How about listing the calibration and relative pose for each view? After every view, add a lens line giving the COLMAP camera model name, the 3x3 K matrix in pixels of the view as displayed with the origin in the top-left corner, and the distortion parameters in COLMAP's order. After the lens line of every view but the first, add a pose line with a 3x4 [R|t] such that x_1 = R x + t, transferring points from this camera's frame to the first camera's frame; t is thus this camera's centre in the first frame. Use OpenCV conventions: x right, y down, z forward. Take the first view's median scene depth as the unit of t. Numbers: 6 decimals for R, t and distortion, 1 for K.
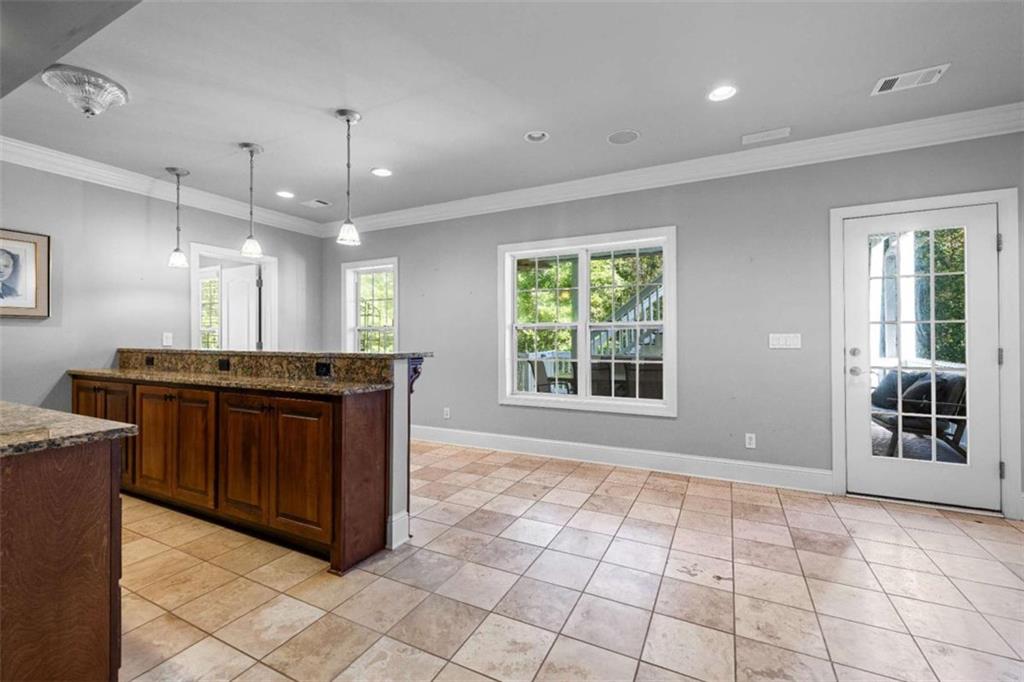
lens RADIAL K [[435.3, 0, 504.7], [0, 435.3, 334.6], [0, 0, 1]] dist [-0.002225, 0.000350]
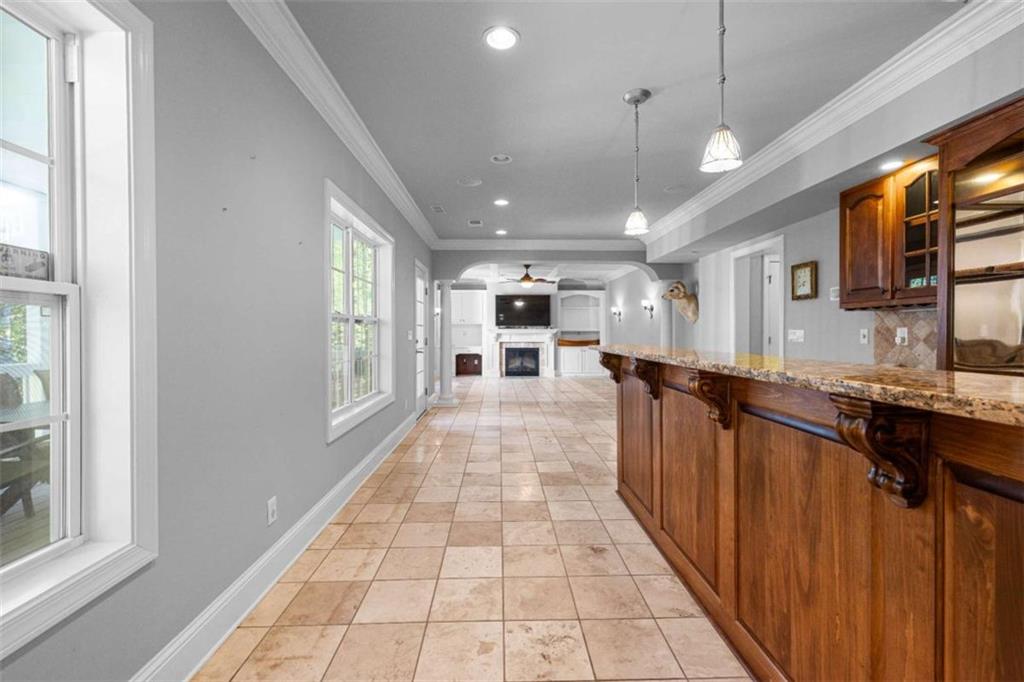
lens RADIAL K [[435.3, 0, 512.6], [0, 435.3, 335.8], [0, 0, 1]] dist [-0.002225, 0.000350]
pose [[-0.483442, -0.005882, 0.875357, -0.808368], [-0.000113, 0.999978, 0.006657, 0.005740], [-0.875376, 0.003120, -0.483432, 1.296785]]
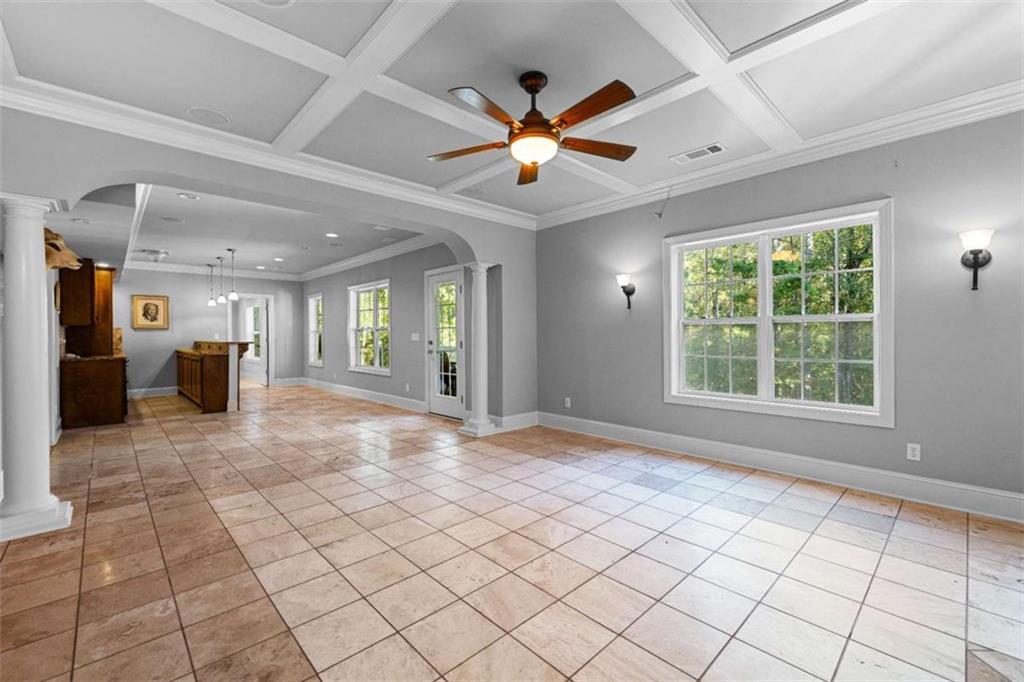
lens RADIAL K [[435.3, 0, 518.4], [0, 435.3, 336.4], [0, 0, 1]] dist [-0.002225, 0.000350]
pose [[0.941201, -0.003856, -0.337825, 1.613944], [0.009283, 0.999853, 0.014449, -0.012254], [0.337719, -0.016735, 0.941098, -0.657425]]
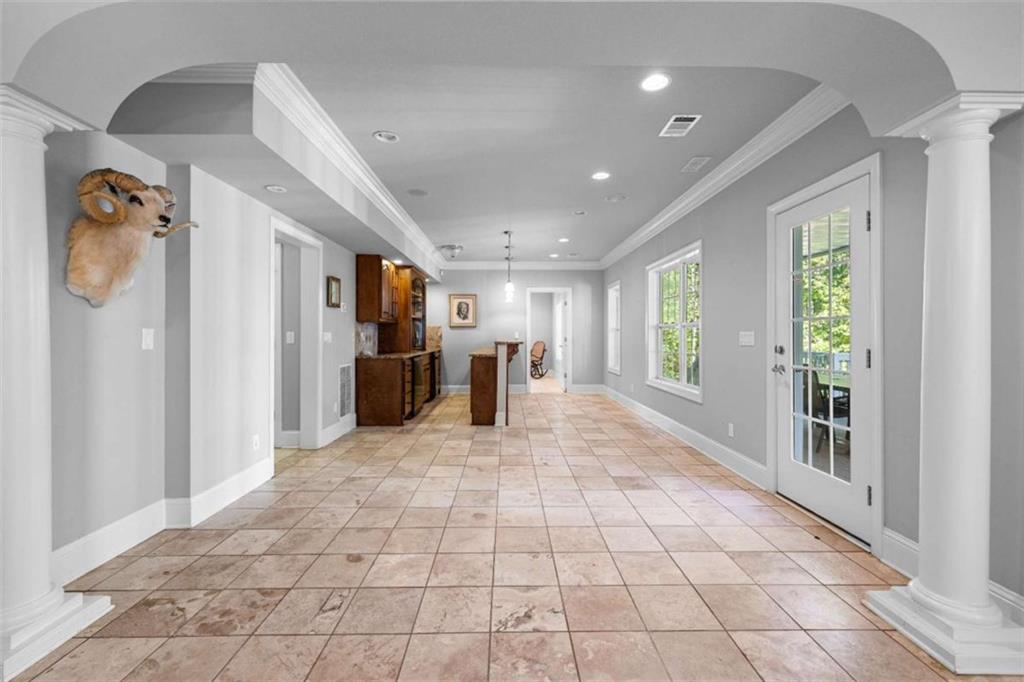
lens RADIAL K [[435.3, 0, 507.1], [0, 435.3, 335.2], [0, 0, 1]] dist [-0.002225, 0.000350]
pose [[0.450328, 0.000704, -0.892863, 1.210493], [0.008891, 0.999947, 0.005273, -0.003148], [0.892819, -0.010313, 0.450298, 0.008124]]
